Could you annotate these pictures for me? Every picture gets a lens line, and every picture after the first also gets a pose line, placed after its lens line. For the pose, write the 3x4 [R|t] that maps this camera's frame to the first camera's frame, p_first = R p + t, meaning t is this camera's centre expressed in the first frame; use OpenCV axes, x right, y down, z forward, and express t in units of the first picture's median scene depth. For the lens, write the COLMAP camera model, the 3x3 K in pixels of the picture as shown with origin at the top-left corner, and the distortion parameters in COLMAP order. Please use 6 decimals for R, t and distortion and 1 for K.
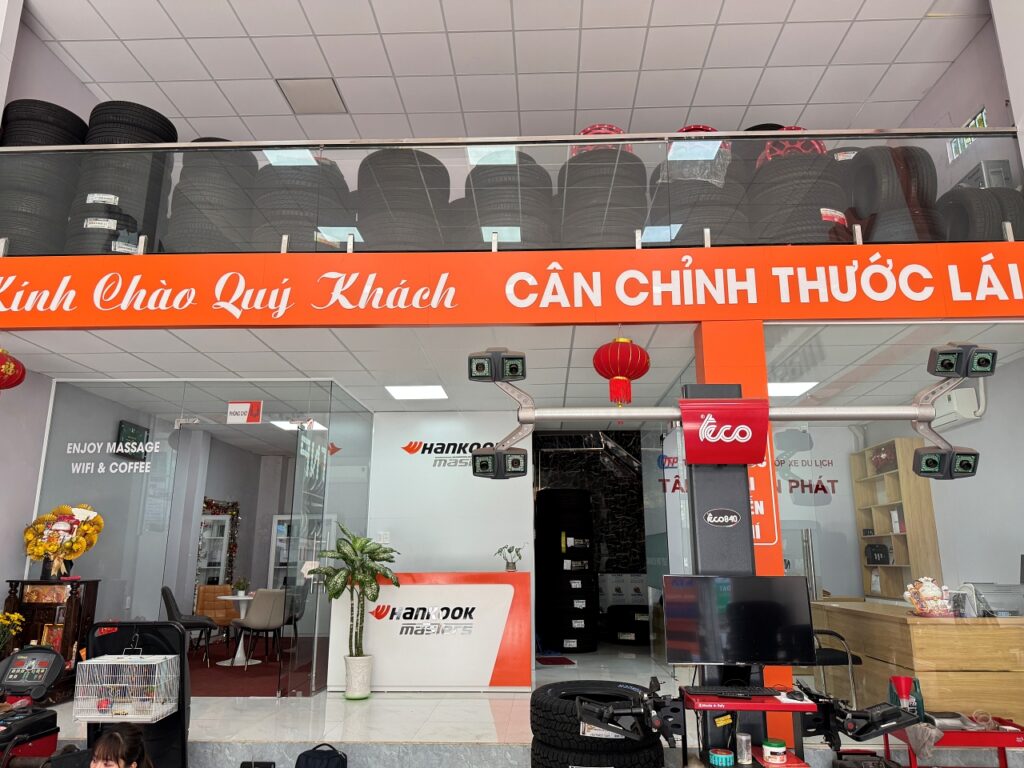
lens RADIAL K [[723.8, 0, 516.2], [0, 723.8, 387.0], [0, 0, 1]] dist [0.101764, -0.162285]
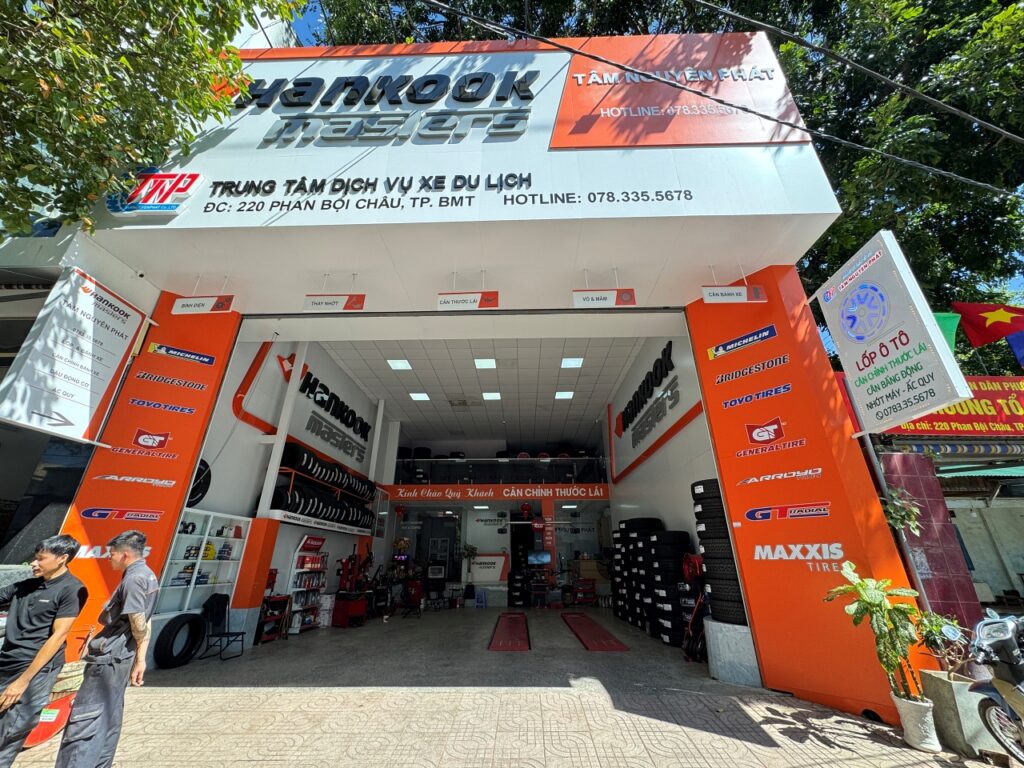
lens RADIAL K [[408.2, 0, 513.7], [0, 408.2, 381.0], [0, 0, 1]] dist [-0.002422, -0.000186]
pose [[0.999833, 0.003977, 0.017822, 0.003932], [-0.000632, 0.982944, -0.183905, -0.375449], [-0.018249, 0.183863, 0.982783, -1.932832]]
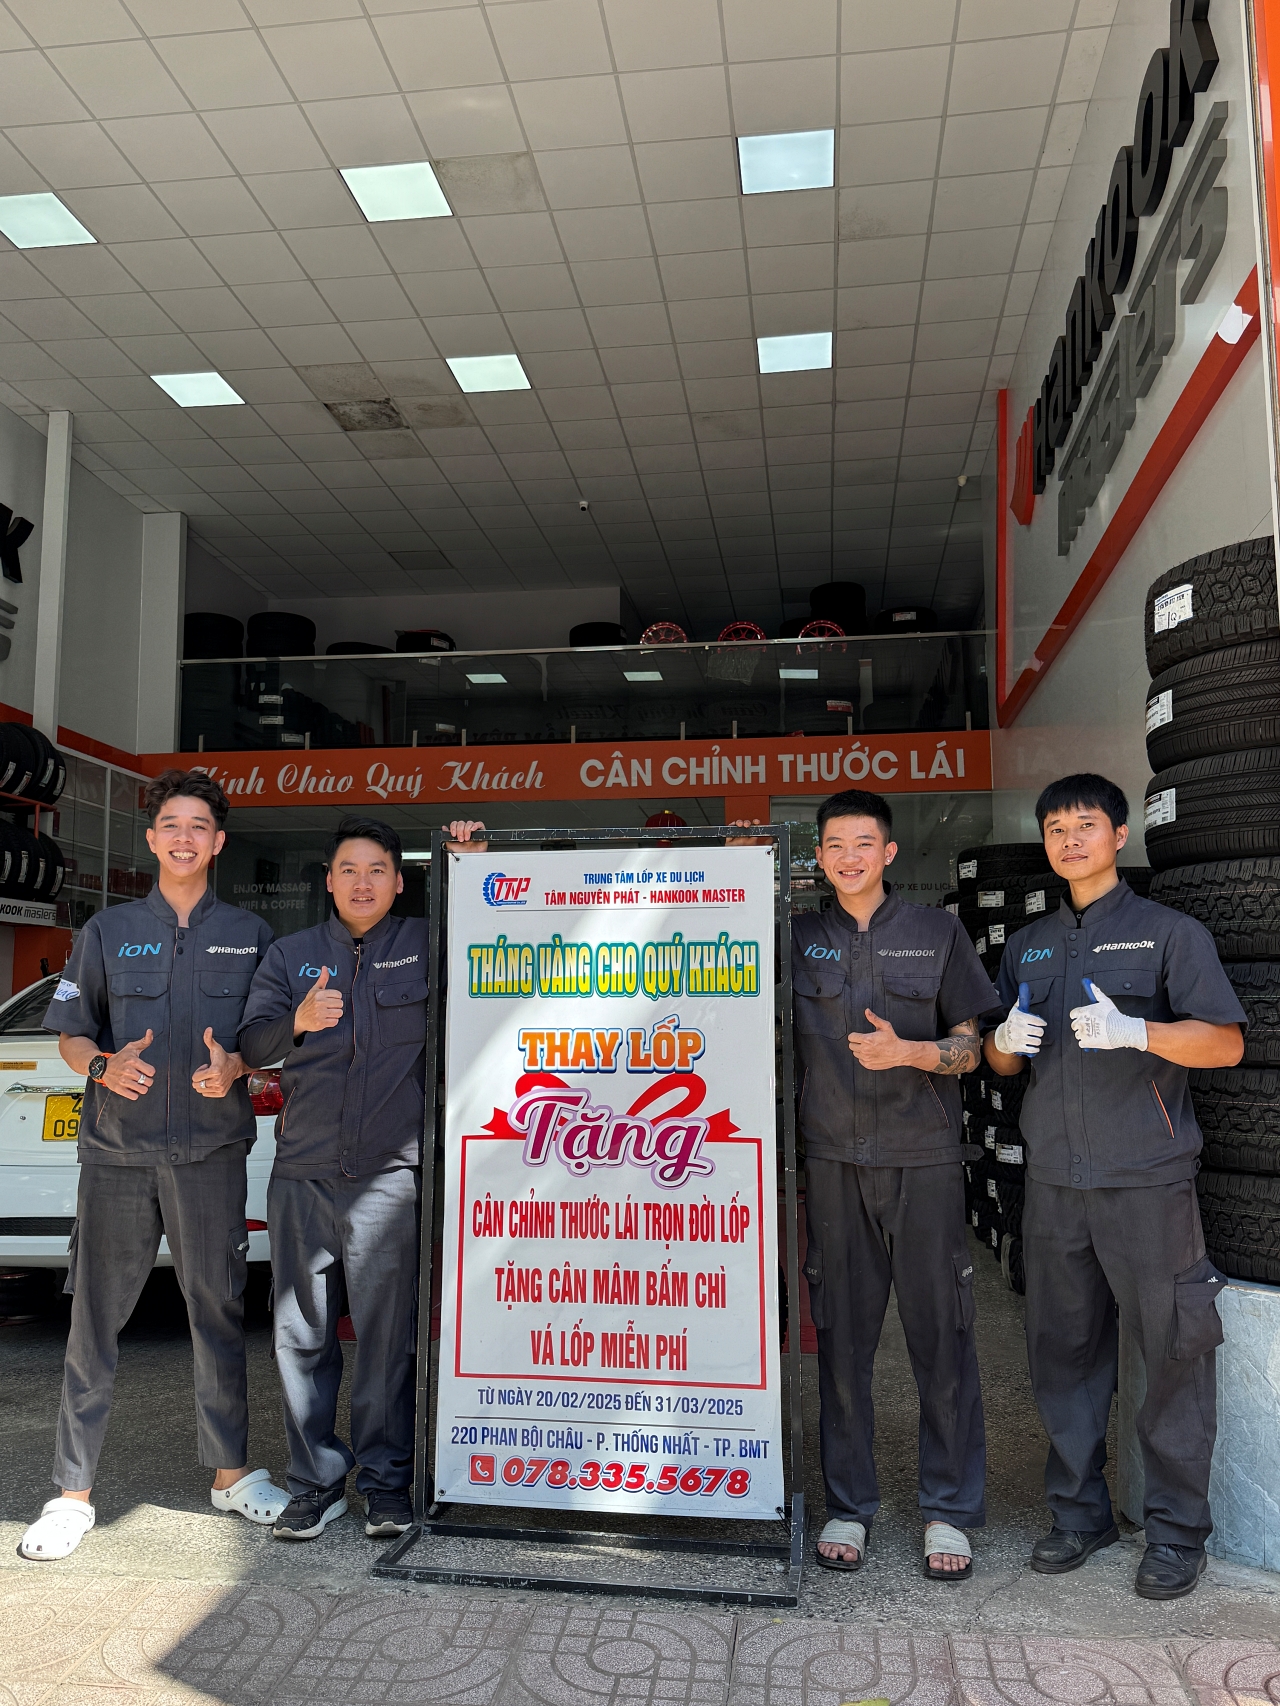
lens RADIAL K [[1400.8, 0, 631.0], [0, 1400.8, 859.2], [0, 0, 1]] dist [0.106338, -0.174760]
pose [[0.995849, -0.013679, -0.089989, 0.306395], [0.023518, 0.993741, 0.109202, -0.256108], [0.087932, -0.110865, 0.989938, -1.549607]]
